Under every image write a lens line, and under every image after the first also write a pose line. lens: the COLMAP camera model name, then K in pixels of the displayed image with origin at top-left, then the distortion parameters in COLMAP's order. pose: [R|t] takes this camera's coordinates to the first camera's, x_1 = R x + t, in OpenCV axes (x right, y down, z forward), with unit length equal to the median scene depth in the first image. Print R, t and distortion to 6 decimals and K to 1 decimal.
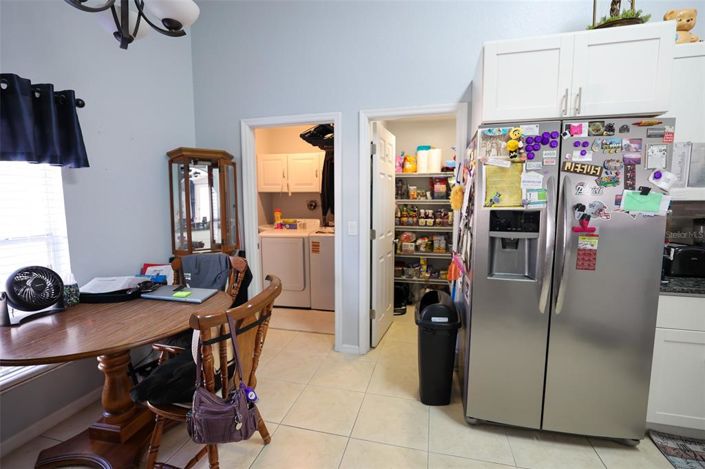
lens RADIAL K [[318.4, 0, 356.0], [0, 318.4, 232.5], [0, 0, 1]] dist [-0.019556, 0.000409]
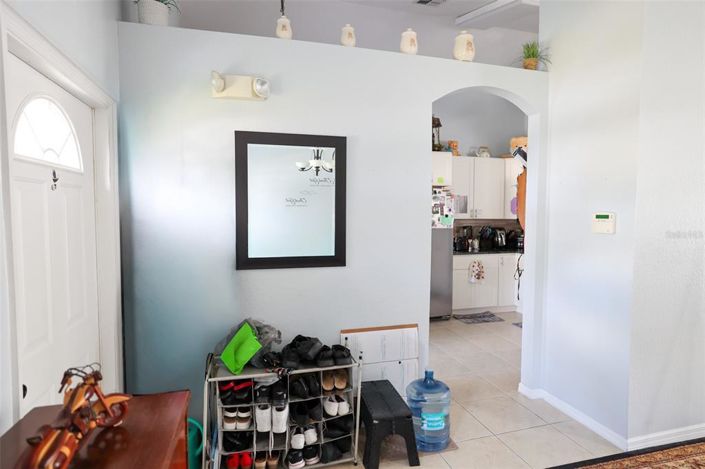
lens RADIAL K [[389.4, 0, 354.8], [0, 389.4, 234.7], [0, 0, 1]] dist [0.004203, 0.000433]
pose [[0.861644, -0.028976, 0.506685, -1.353073], [0.050918, 0.998267, -0.029500, 0.080031], [-0.504952, 0.051218, 0.861626, -1.369928]]
